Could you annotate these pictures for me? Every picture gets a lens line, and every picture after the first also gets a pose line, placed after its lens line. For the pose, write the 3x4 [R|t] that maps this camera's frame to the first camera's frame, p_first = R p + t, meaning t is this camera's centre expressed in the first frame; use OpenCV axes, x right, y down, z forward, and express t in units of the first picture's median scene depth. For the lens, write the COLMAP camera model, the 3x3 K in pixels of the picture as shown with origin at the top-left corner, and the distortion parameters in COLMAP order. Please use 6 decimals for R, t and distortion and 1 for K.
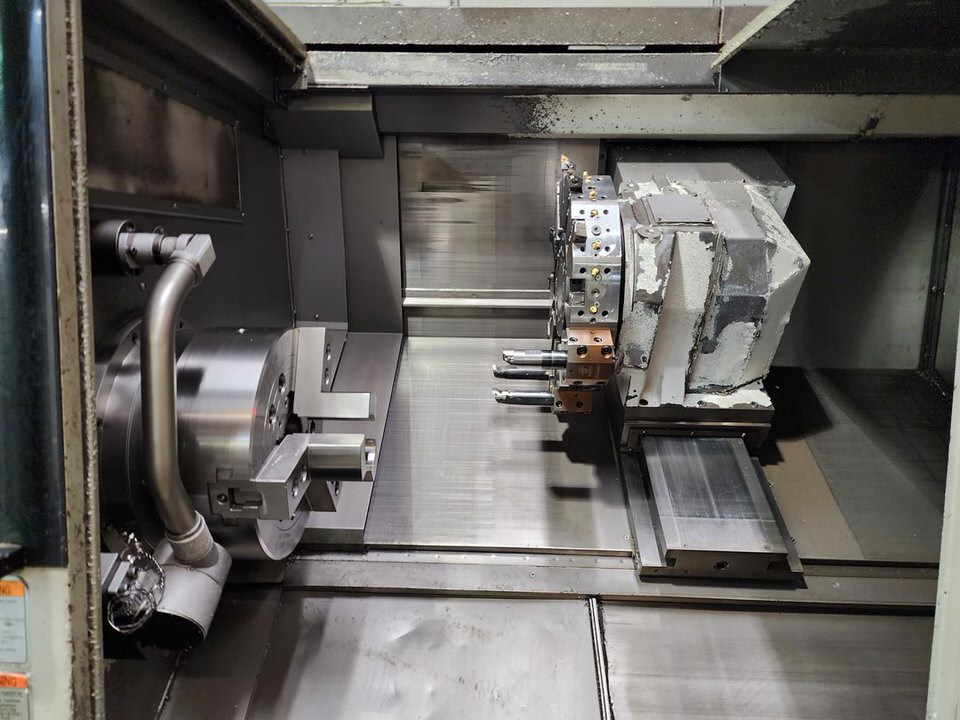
lens RADIAL K [[650.3, 0, 473.9], [0, 650.3, 356.4], [0, 0, 1]] dist [0.048251, -0.035009]
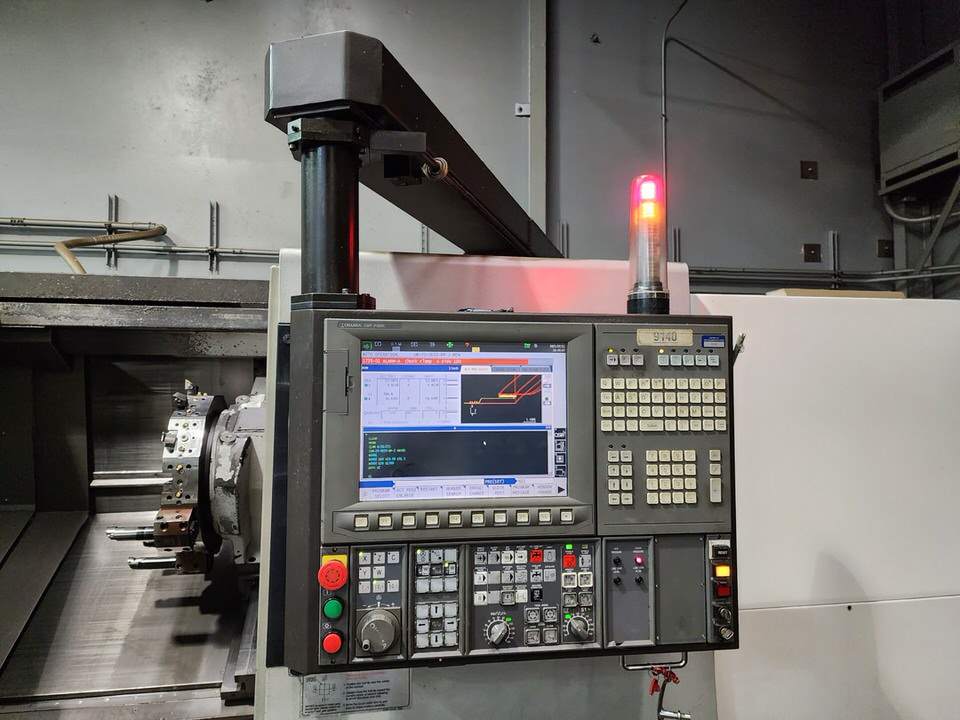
lens RADIAL K [[650.3, 0, 473.9], [0, 650.3, 356.4], [0, 0, 1]] dist [0.048251, -0.035009]
pose [[0.977926, 0.001061, 0.208951, 0.457628], [0.046192, 0.974150, -0.221129, -0.017769], [-0.203784, 0.225900, 0.952597, -0.489680]]
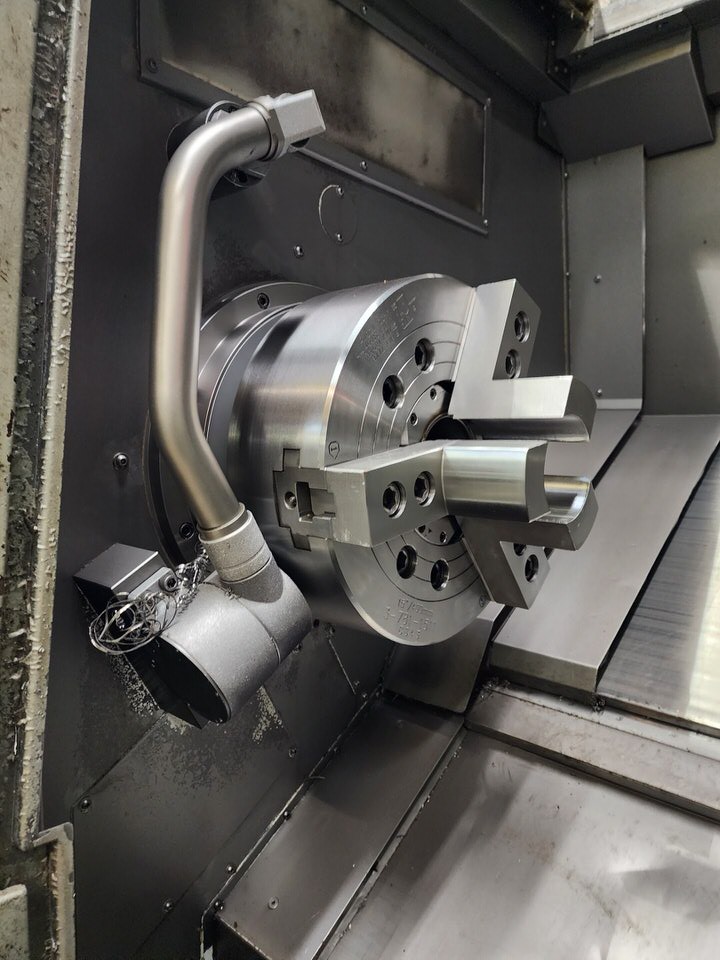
lens RADIAL K [[672.3, 0, 360.0], [0, 672.3, 480.0], [0, 0, 1]] dist [0.014502, 0.000122]
pose [[0.769664, 0.049939, -0.636494, 0.052434], [-0.111547, 0.992121, -0.057045, 0.153218], [0.628630, 0.114904, 0.769170, 0.363922]]
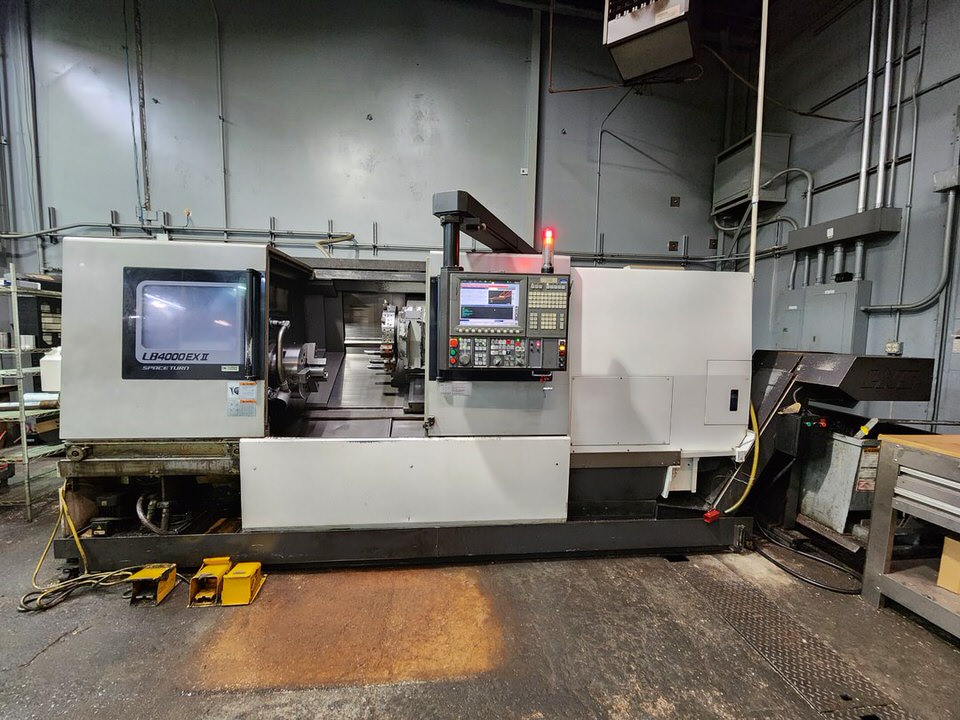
lens RADIAL K [[384.5, 0, 468.6], [0, 384.5, 358.8], [0, 0, 1]] dist [0.000126, -0.000044]
pose [[0.991329, -0.004875, 0.131314, 0.326609], [0.016359, 0.996116, -0.086518, 0.224247], [-0.130382, 0.087916, 0.987558, -1.204706]]
